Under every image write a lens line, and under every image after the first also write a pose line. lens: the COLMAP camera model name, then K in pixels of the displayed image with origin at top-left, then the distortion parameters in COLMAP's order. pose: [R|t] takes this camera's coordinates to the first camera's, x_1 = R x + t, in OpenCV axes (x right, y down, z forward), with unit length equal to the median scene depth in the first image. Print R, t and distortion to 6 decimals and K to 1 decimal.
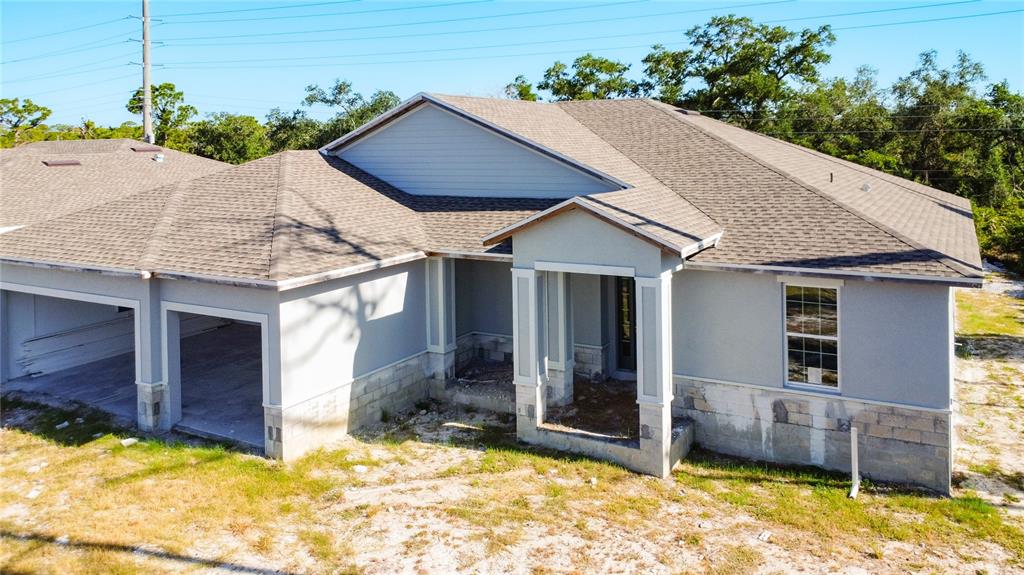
lens RADIAL K [[759.4, 0, 535.9], [0, 759.4, 205.9], [0, 0, 1]] dist [-0.005099, -0.021054]
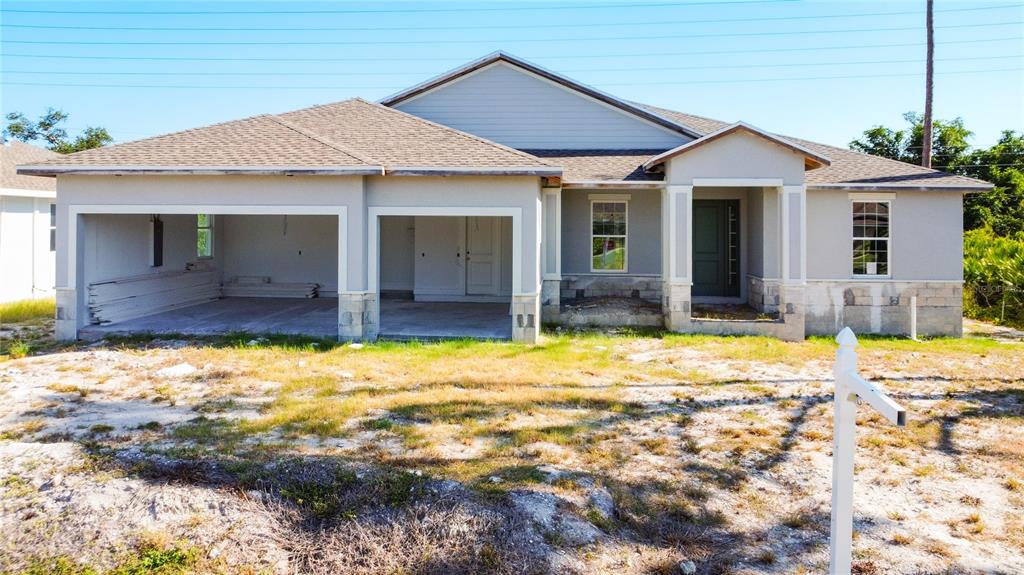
lens RADIAL K [[759.4, 0, 501.7], [0, 759.4, 278.1], [0, 0, 1]] dist [-0.005099, -0.021054]
pose [[0.907055, -0.007274, 0.420949, -0.806884], [0.015856, 0.999732, -0.016892, 0.253696], [-0.420713, 0.021996, 0.906927, 0.044455]]
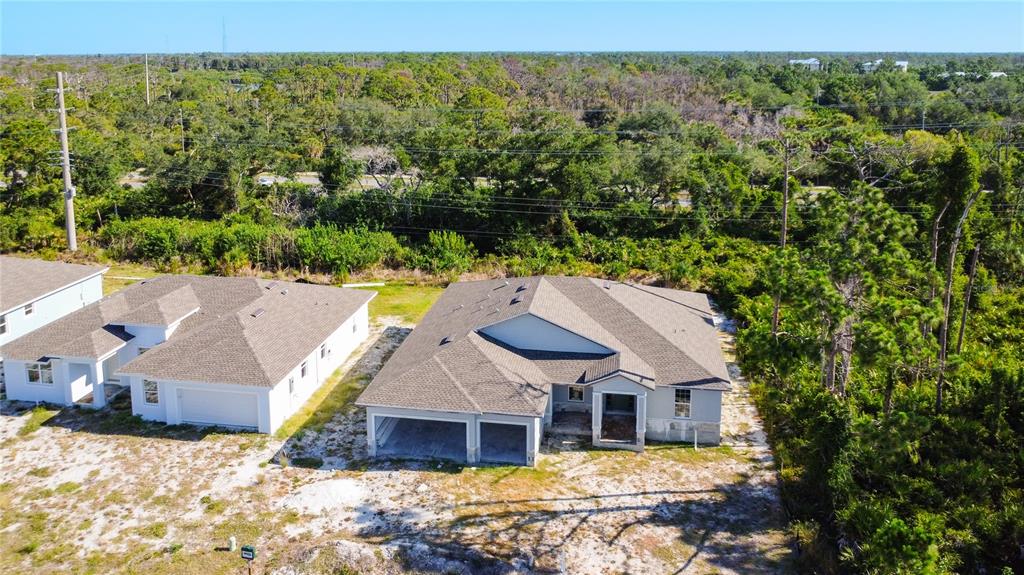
lens RADIAL K [[759.4, 0, 506.7], [0, 759.4, 231.1], [0, 0, 1]] dist [-0.005099, -0.021054]
pose [[0.944363, -0.067001, 0.322008, -1.340047], [0.015351, 0.986943, 0.160334, -1.086313], [-0.328546, -0.146471, 0.933062, -1.674801]]
